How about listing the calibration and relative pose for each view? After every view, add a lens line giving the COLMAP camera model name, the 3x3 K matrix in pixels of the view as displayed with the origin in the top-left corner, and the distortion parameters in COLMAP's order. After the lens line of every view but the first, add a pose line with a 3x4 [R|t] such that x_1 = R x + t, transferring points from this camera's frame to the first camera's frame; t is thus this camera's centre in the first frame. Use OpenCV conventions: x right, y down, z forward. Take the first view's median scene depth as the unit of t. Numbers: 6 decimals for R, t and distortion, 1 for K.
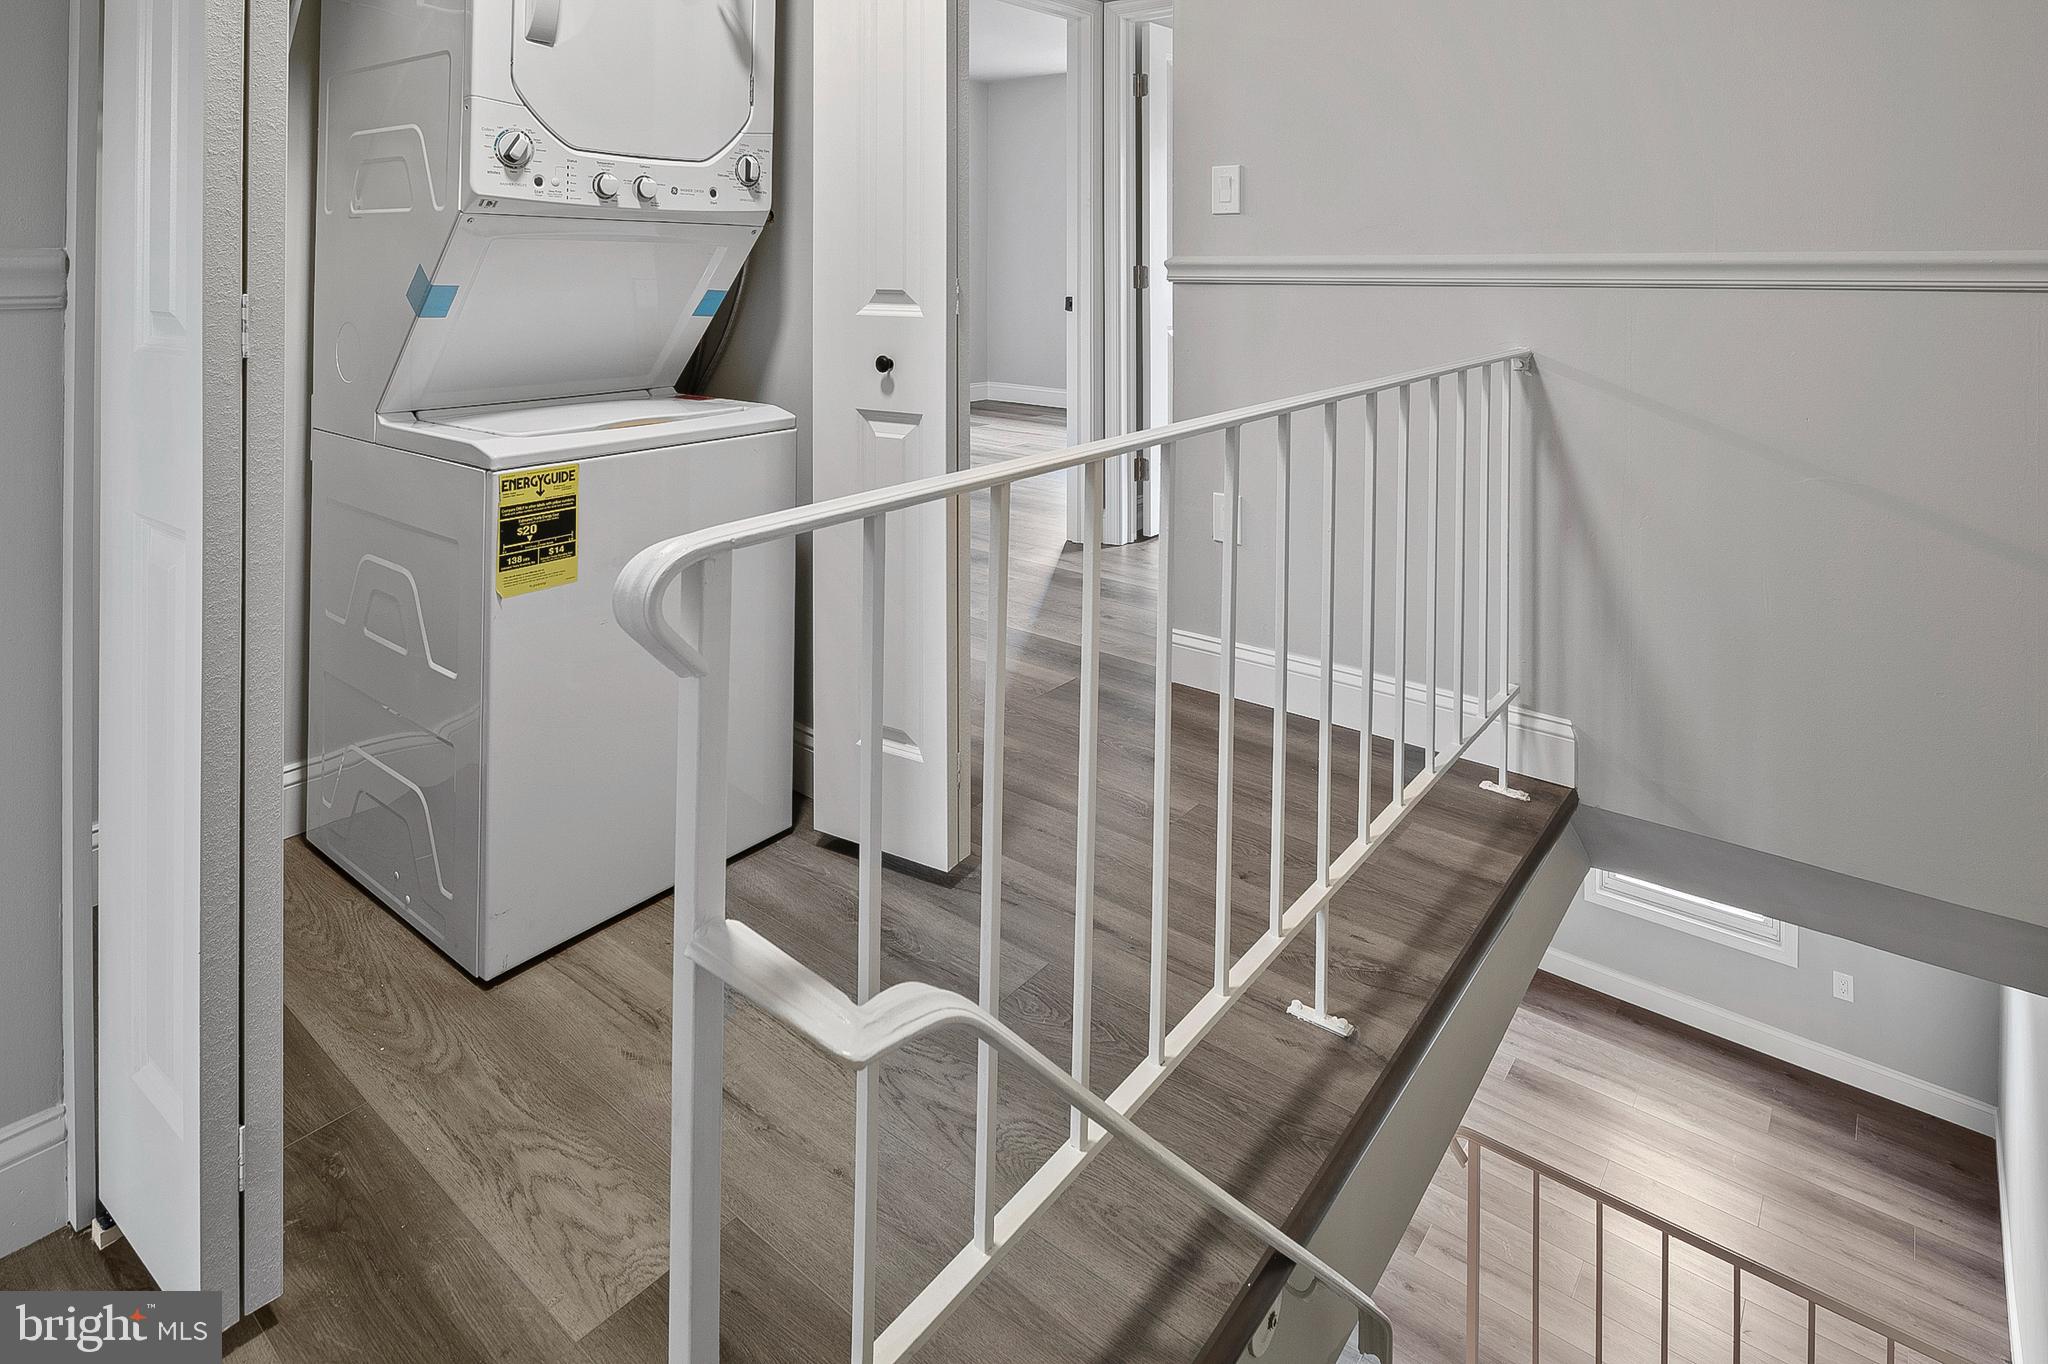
lens RADIAL K [[1113.2, 0, 1021.0], [0, 1113.2, 678.1], [0, 0, 1]] dist [-0.004731, -0.003245]
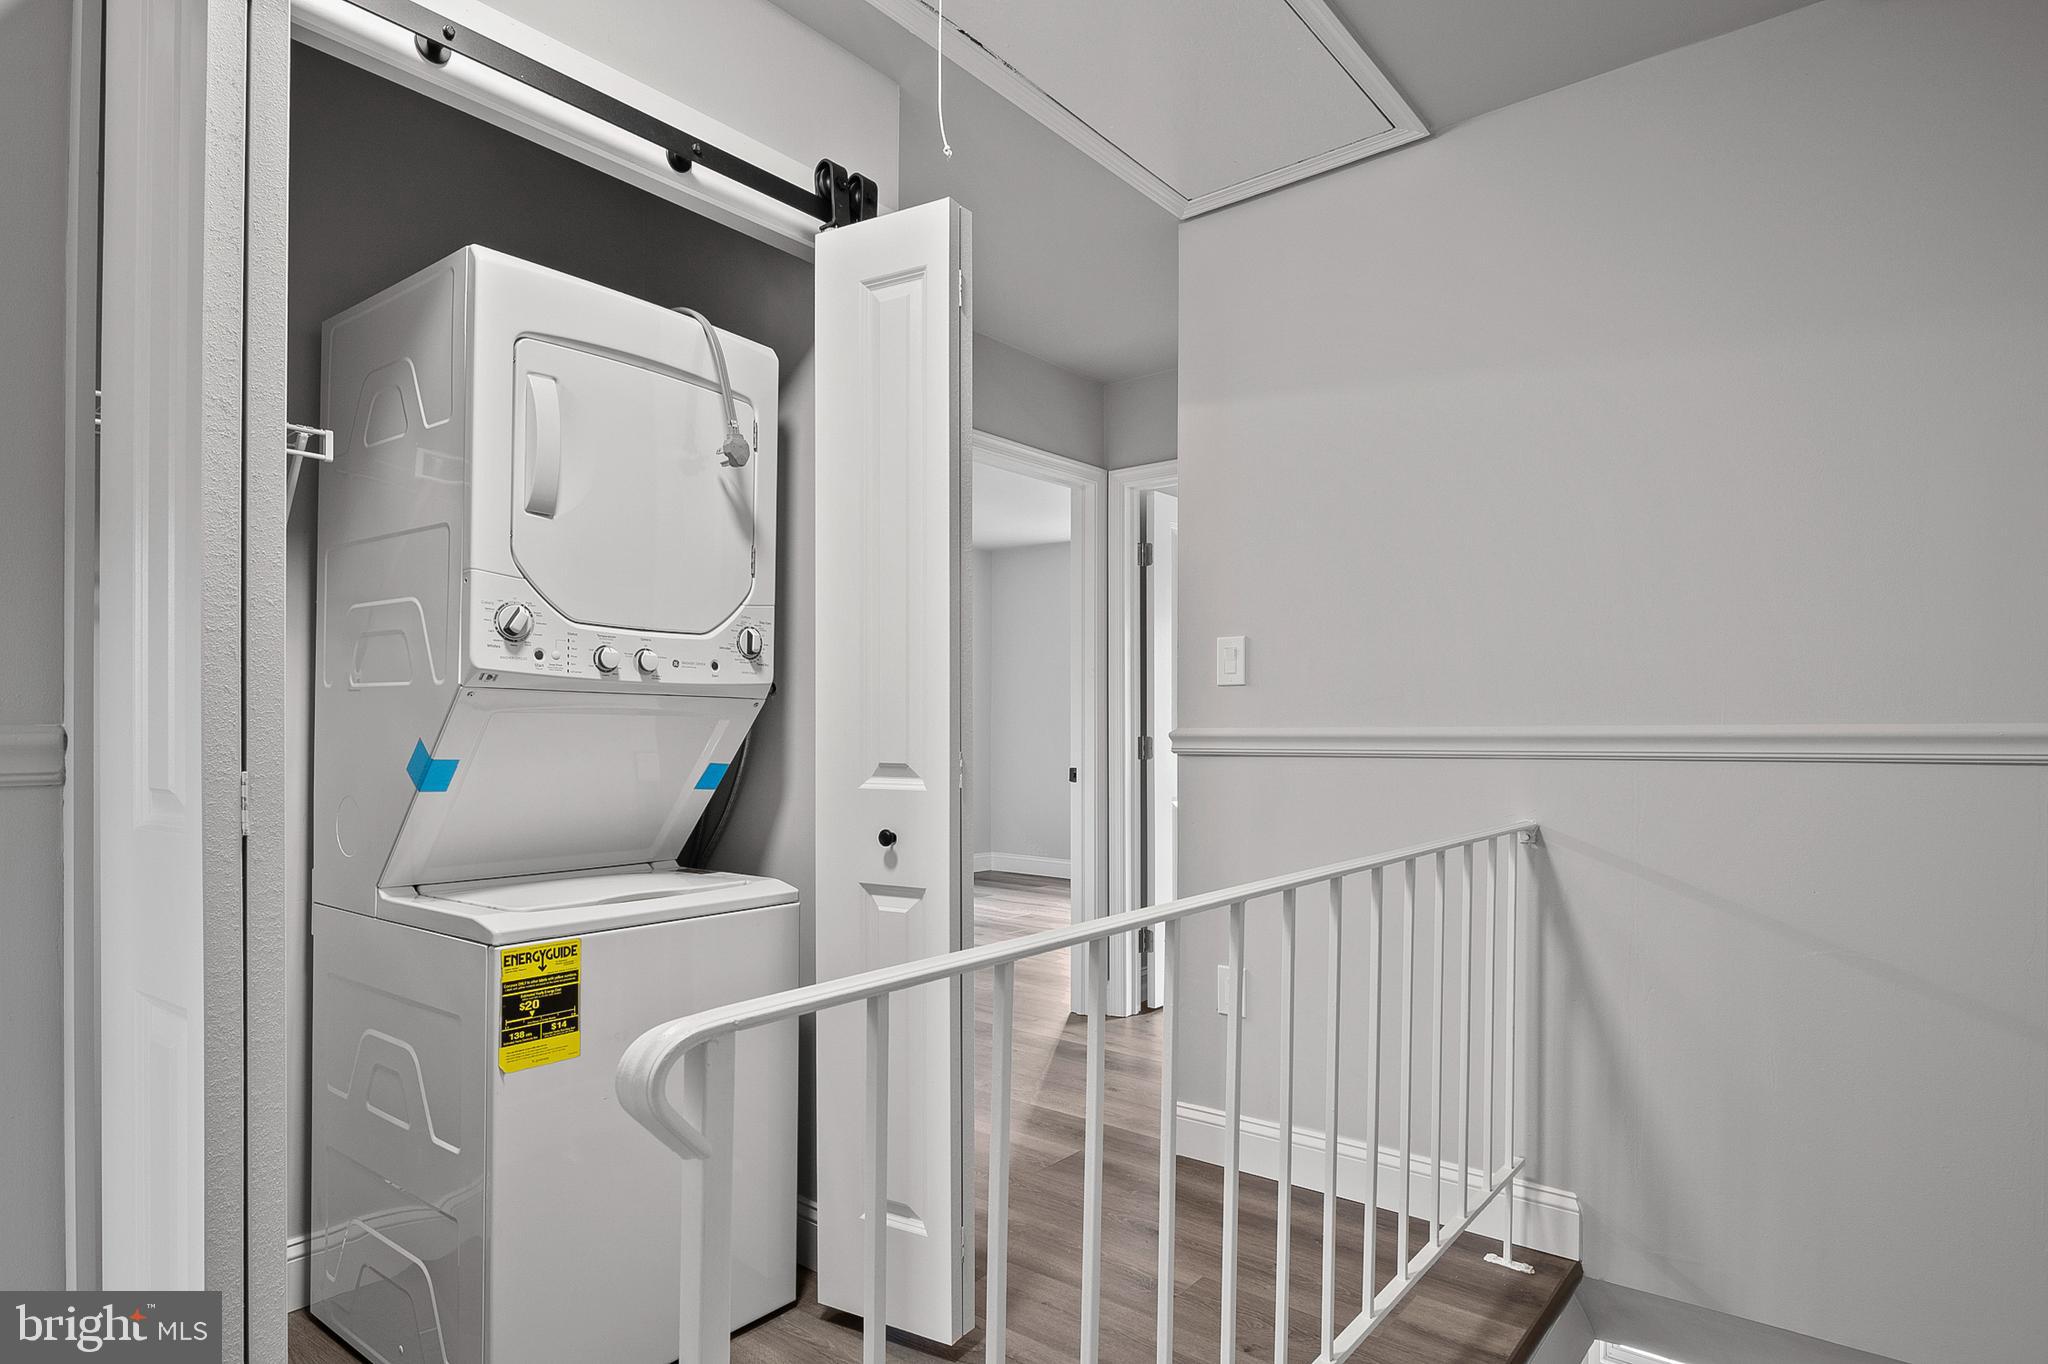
lens RADIAL K [[1113.2, 0, 1019.3], [0, 1113.2, 689.2], [0, 0, 1]] dist [-0.004731, -0.003245]
pose [[1.000000, -0.000616, -0.000075, -0.004804], [0.000616, 0.999988, 0.004769, -0.420053], [0.000072, -0.004769, 0.999989, 0.005106]]
